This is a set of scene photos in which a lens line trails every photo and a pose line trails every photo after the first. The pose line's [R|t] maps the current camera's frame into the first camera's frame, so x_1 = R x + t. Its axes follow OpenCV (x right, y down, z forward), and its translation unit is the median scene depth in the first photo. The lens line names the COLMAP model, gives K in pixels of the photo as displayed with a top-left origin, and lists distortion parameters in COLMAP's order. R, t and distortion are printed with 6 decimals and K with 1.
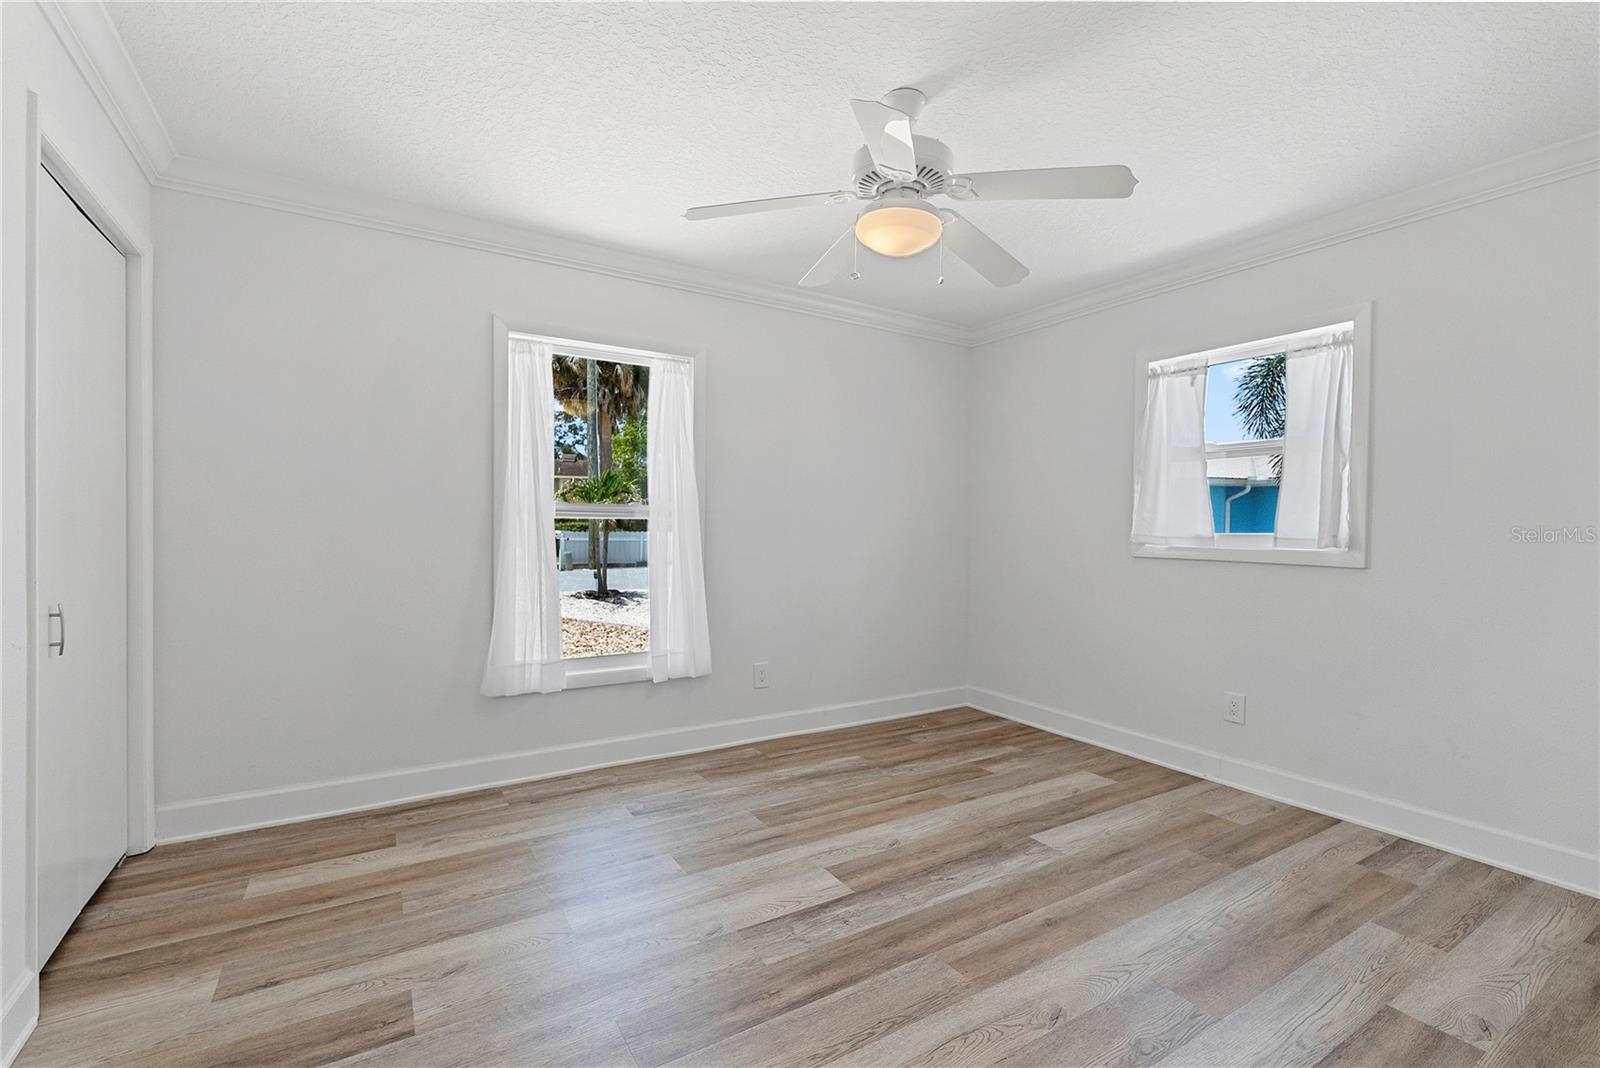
lens RADIAL K [[717.8, 0, 799.6], [0, 717.8, 534.2], [0, 0, 1]] dist [-0.002588, -0.000405]
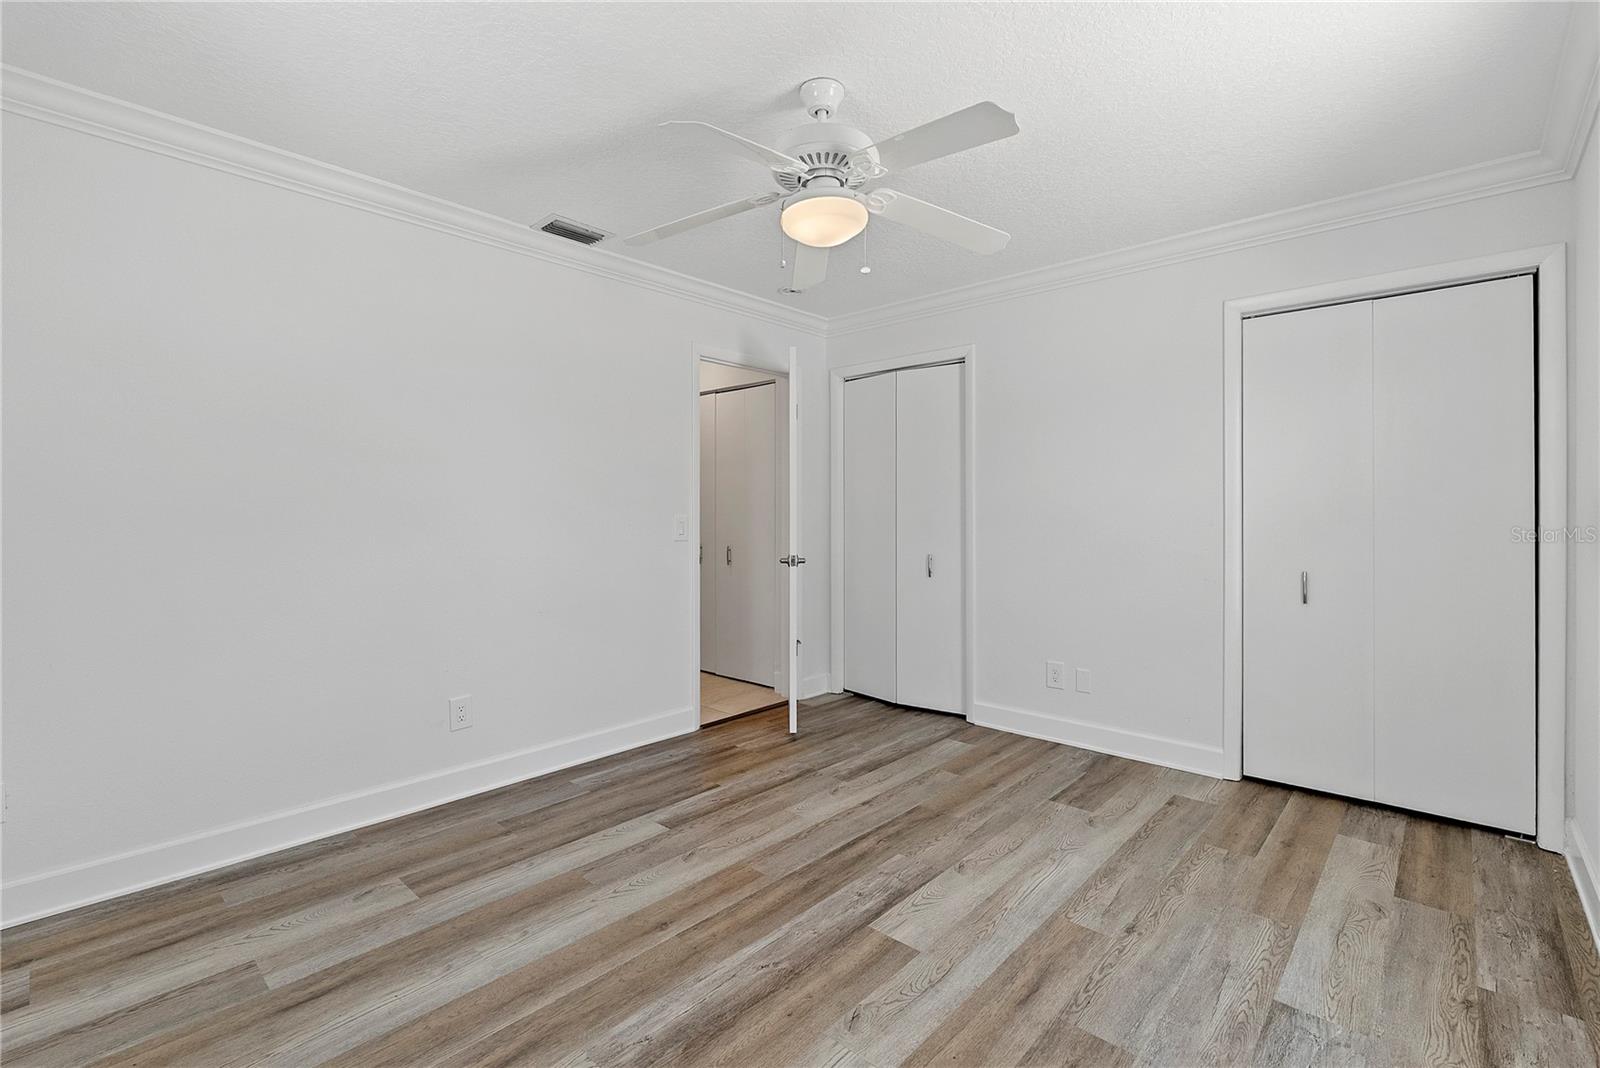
lens RADIAL K [[717.8, 0, 801.2], [0, 717.8, 524.3], [0, 0, 1]] dist [-0.002588, -0.000405]
pose [[-0.962520, -0.006749, -0.271126, 0.424274], [-0.012927, 0.999696, 0.021005, -0.024392], [0.270902, 0.023723, -0.962315, 1.921426]]
